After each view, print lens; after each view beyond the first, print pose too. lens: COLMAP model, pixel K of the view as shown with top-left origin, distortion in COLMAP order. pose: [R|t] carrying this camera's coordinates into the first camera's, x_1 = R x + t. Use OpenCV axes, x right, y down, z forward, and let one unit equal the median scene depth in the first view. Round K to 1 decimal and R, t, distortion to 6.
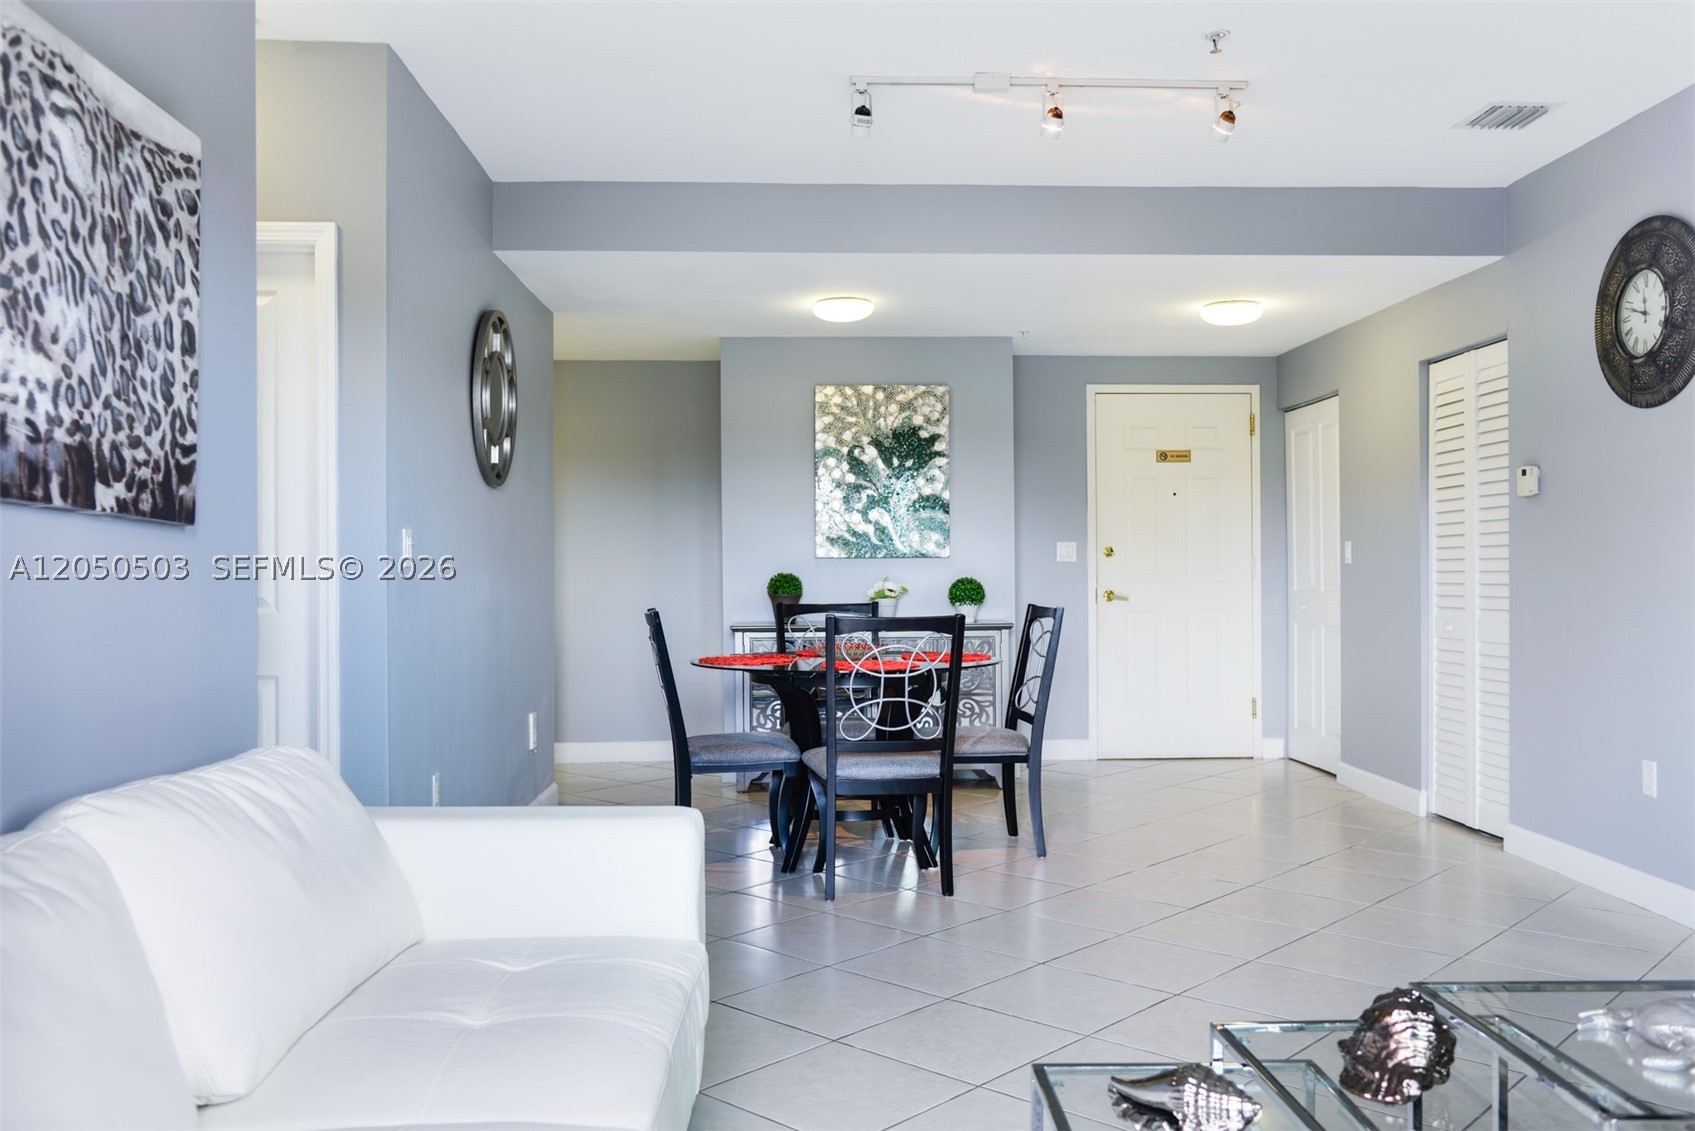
lens RADIAL K [[1395.7, 0, 832.6], [0, 1395.7, 566.2], [0, 0, 1]] dist [-0.047997, 0.055997]
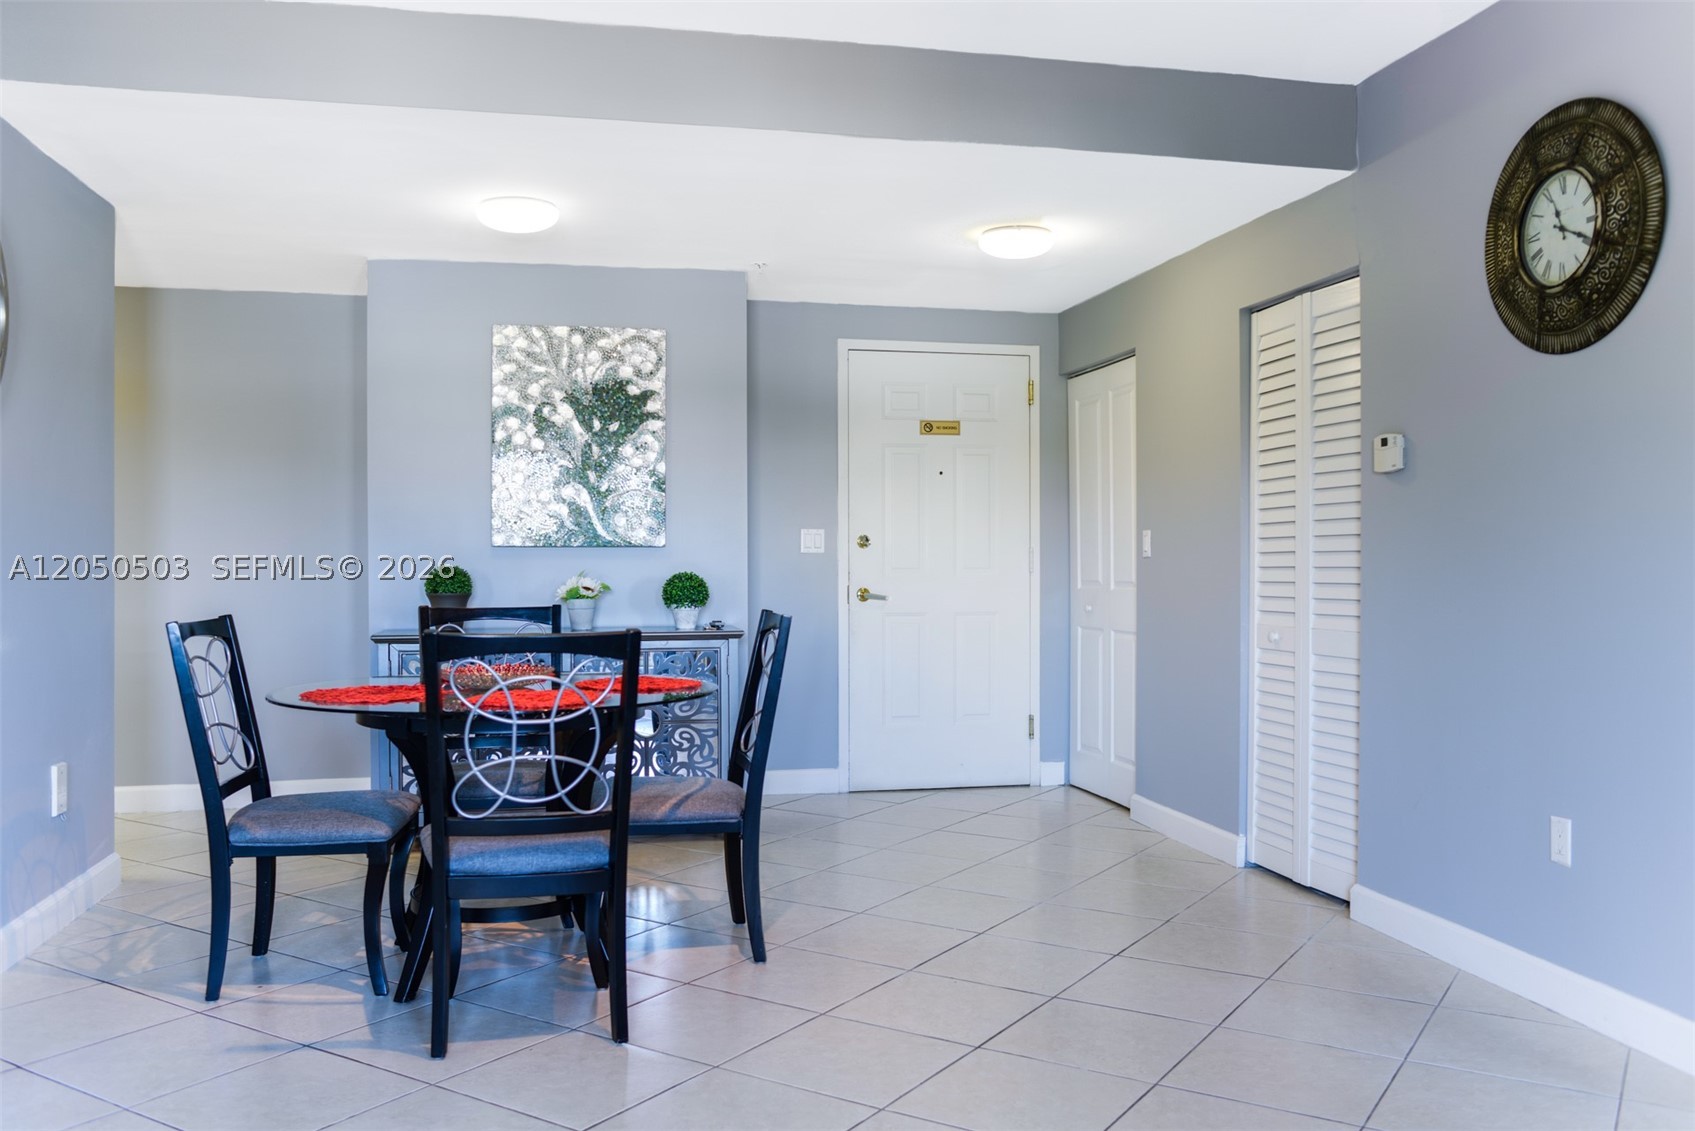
lens RADIAL K [[1395.7, 0, 832.6], [0, 1395.7, 566.2], [0, 0, 1]] dist [-0.047997, 0.055997]
pose [[0.984876, 0.003955, 0.173216, 0.040545], [-0.004904, 0.999975, 0.005047, 0.000286], [-0.173191, -0.005820, 0.984871, 0.205369]]
